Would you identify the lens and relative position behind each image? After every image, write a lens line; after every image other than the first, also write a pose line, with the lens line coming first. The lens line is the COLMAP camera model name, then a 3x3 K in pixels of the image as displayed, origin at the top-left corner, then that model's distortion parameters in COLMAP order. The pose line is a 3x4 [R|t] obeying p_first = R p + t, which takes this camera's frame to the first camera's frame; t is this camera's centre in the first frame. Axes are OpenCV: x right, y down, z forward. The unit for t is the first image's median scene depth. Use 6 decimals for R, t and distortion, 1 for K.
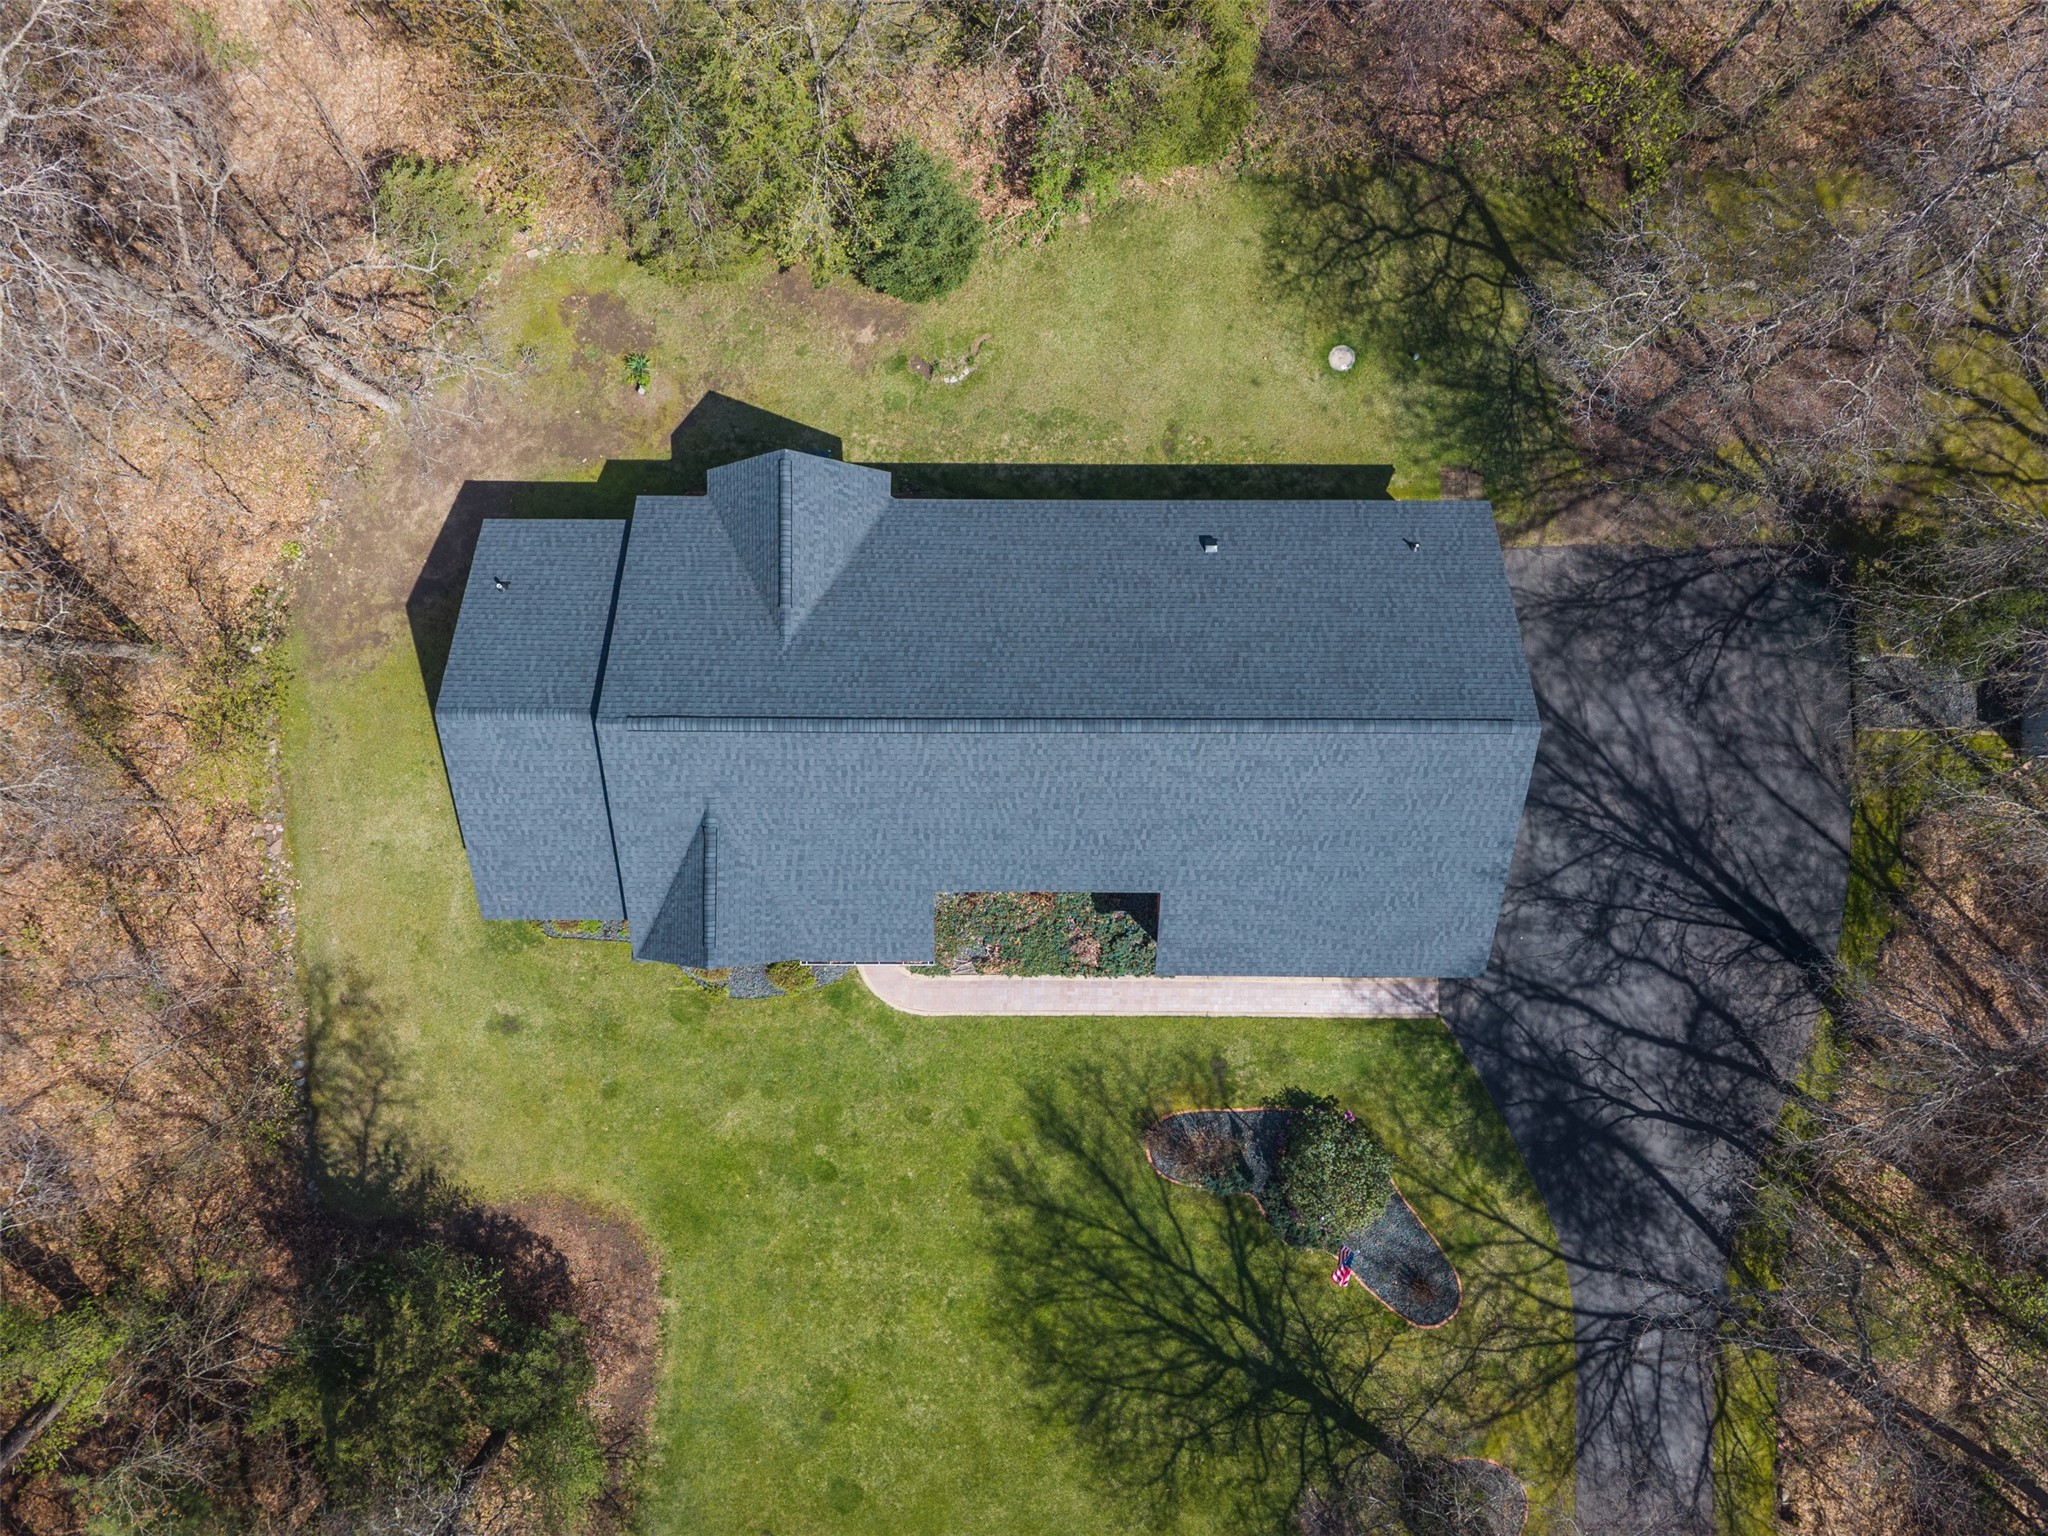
lens RADIAL K [[1398.7, 0, 1032.1], [0, 1398.7, 769.5], [0, 0, 1]] dist [0.001259, -0.002308]
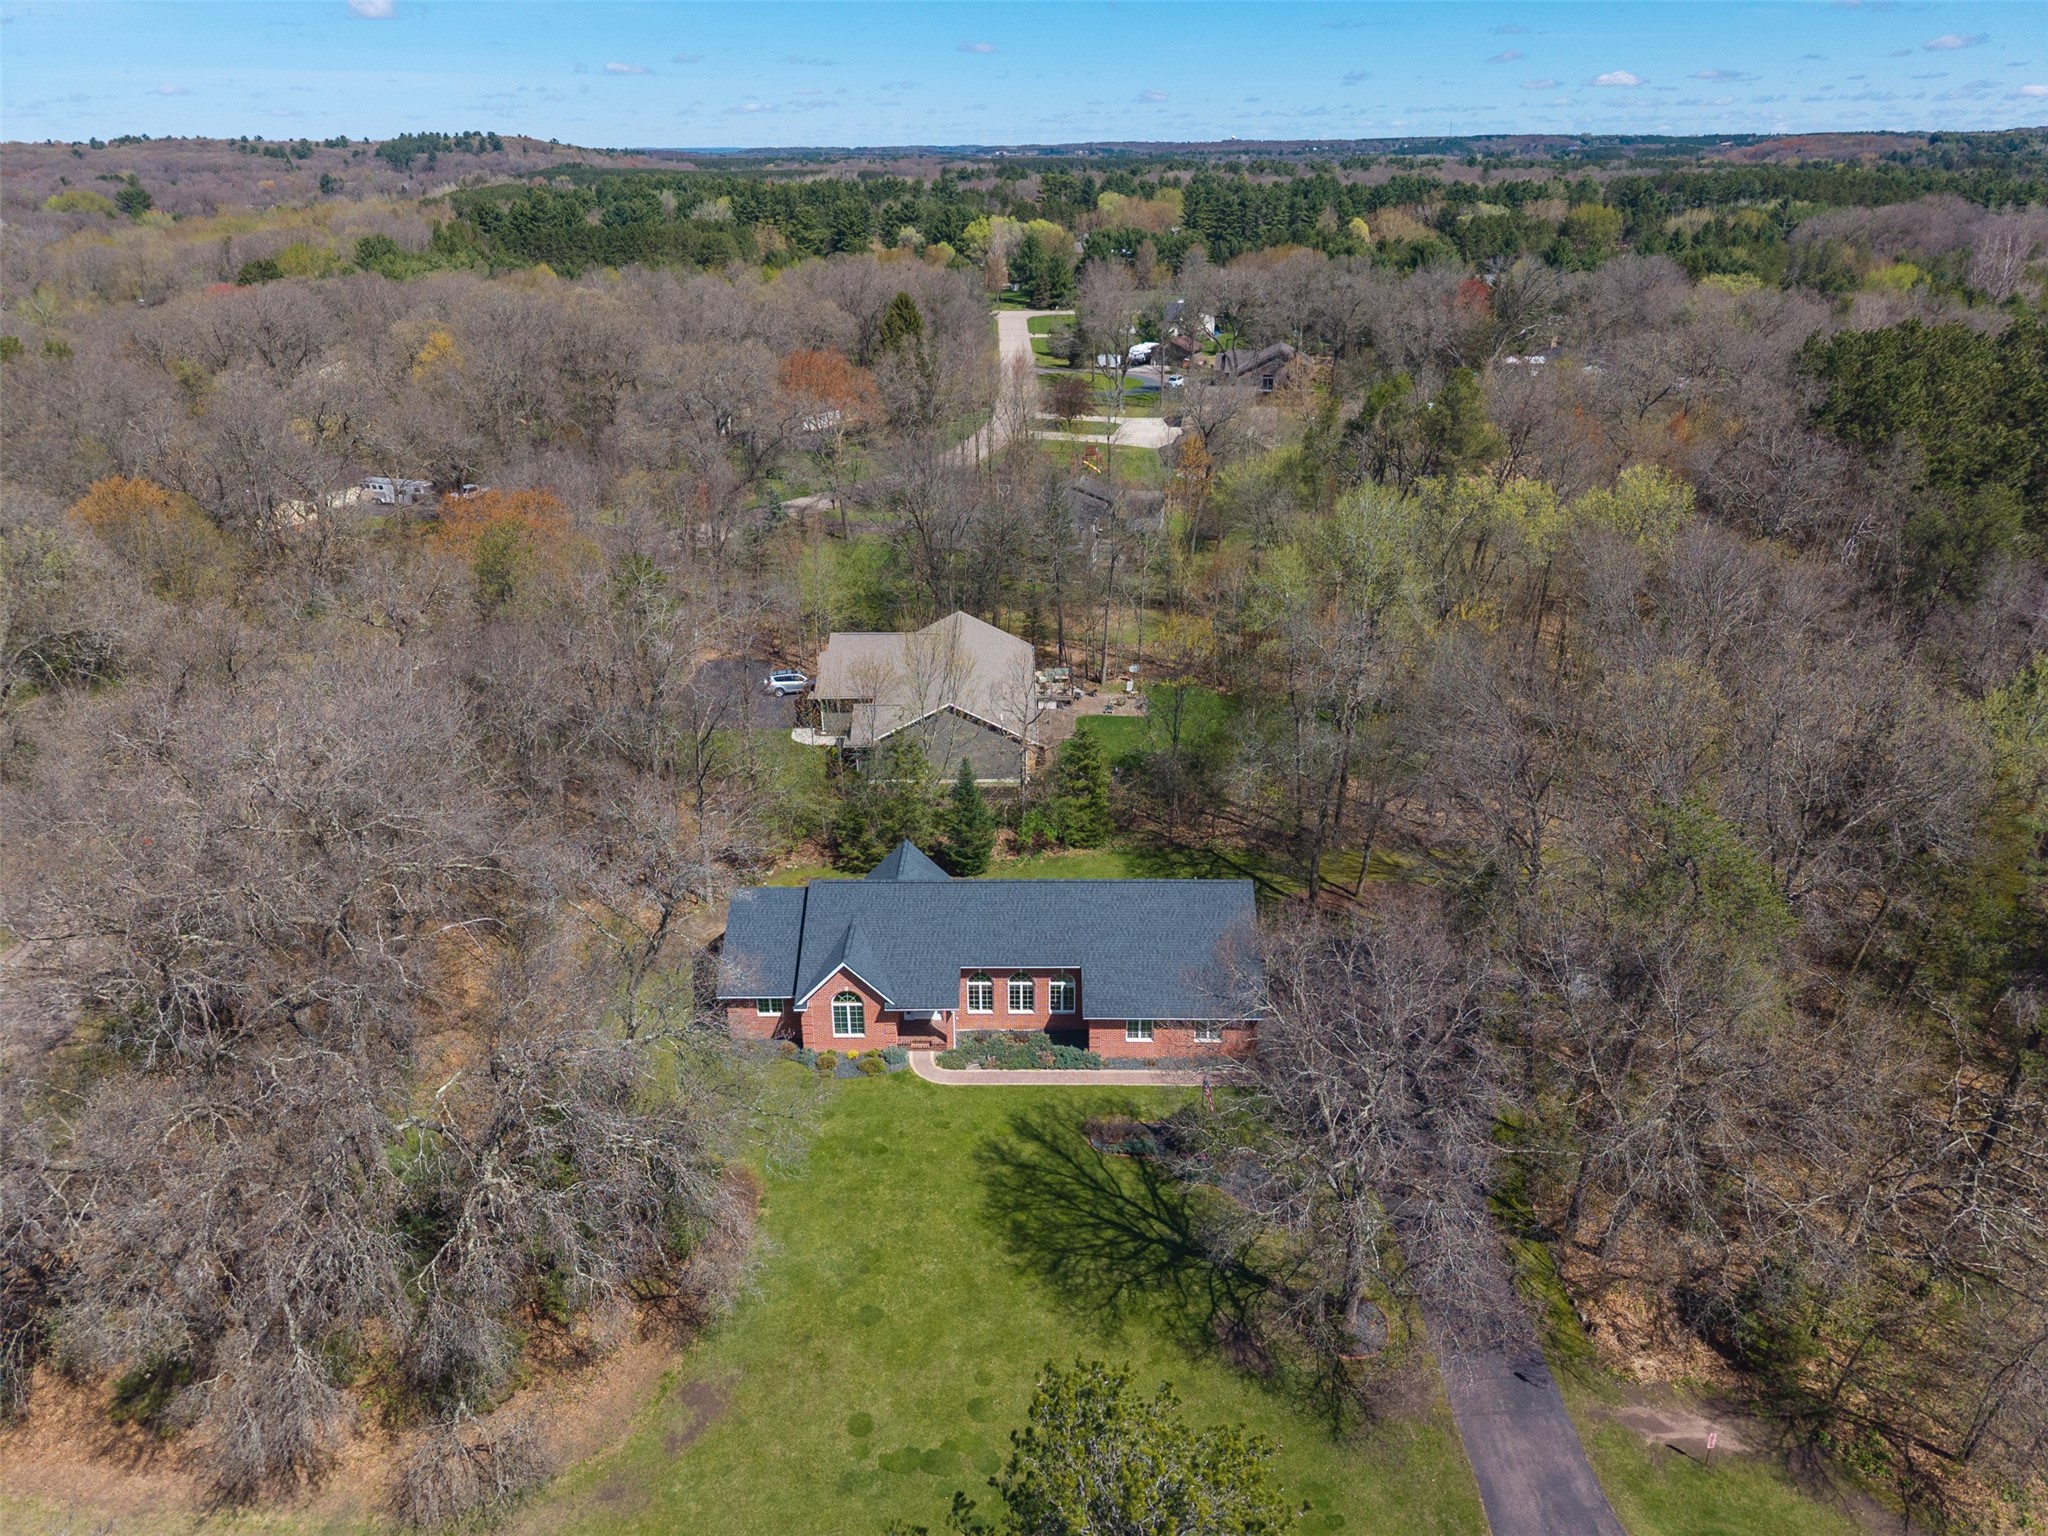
lens RADIAL K [[1384.3, 0, 1024.0], [0, 1384.3, 768.0], [0, 0, 1]] dist [-0.000995, -0.001642]
pose [[0.999899, -0.011456, -0.008400, 0.029556], [-0.003033, 0.405498, -0.914091, 1.512369], [0.013878, 0.914024, 0.405422, -0.006546]]
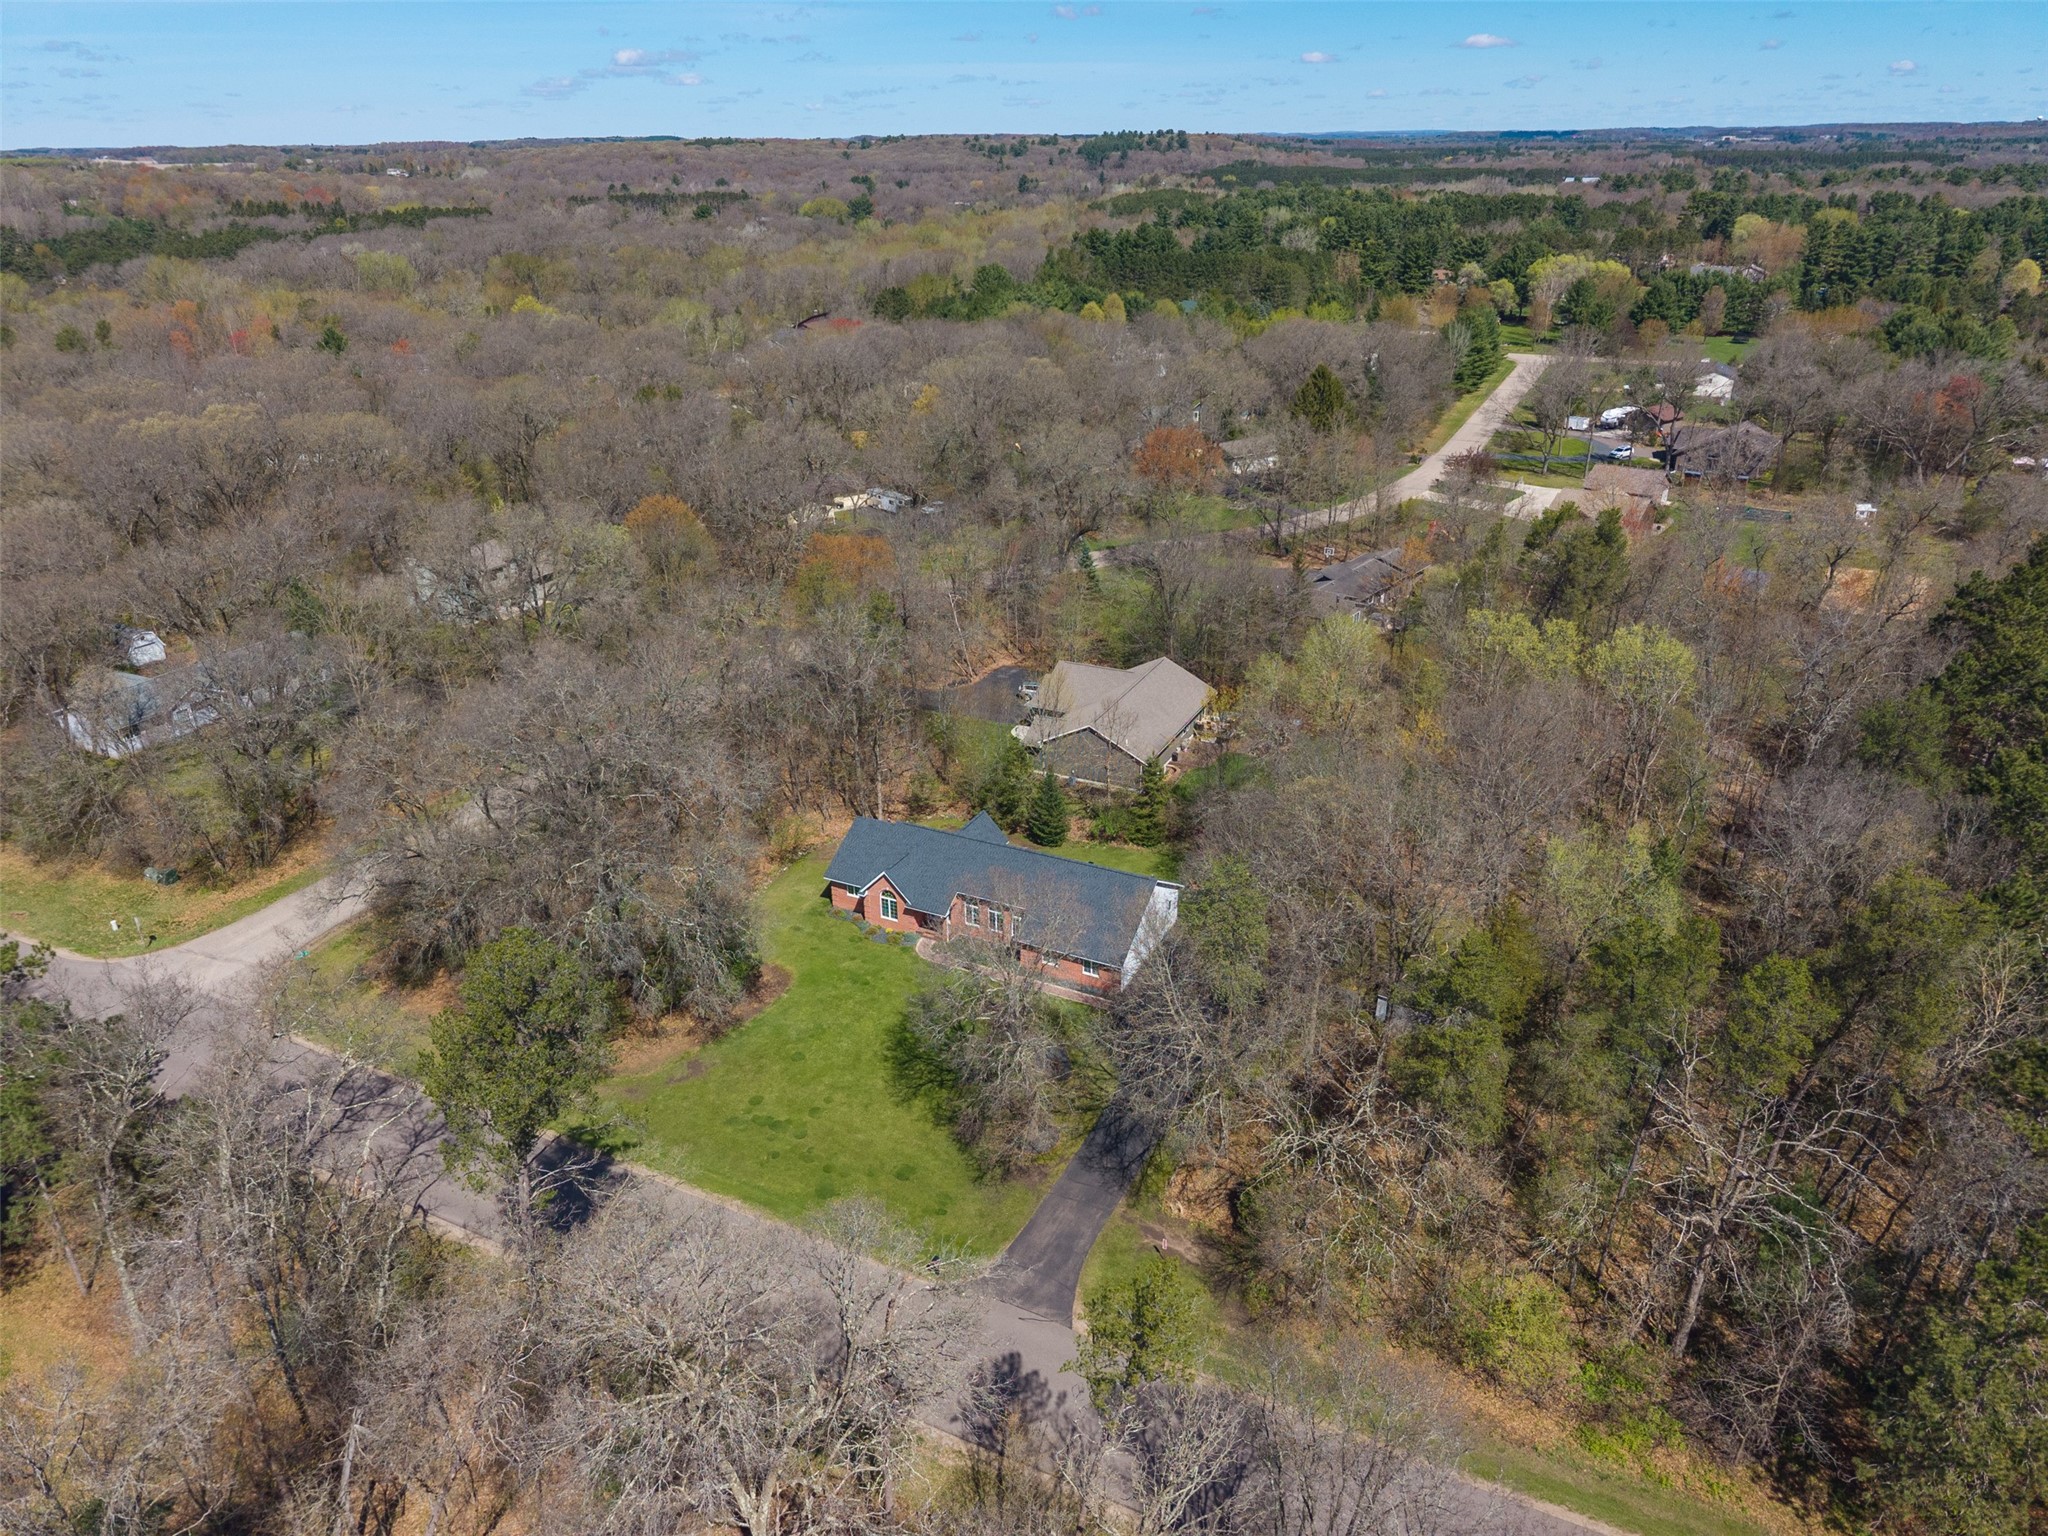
lens RADIAL K [[1398.7, 0, 1032.1], [0, 1398.7, 769.5], [0, 0, 1]] dist [0.001259, -0.002308]
pose [[0.894869, 0.168510, -0.413296, 1.123576], [-0.445978, 0.374319, -0.813012, 2.090860], [0.017704, 0.911860, 0.410118, -0.409064]]
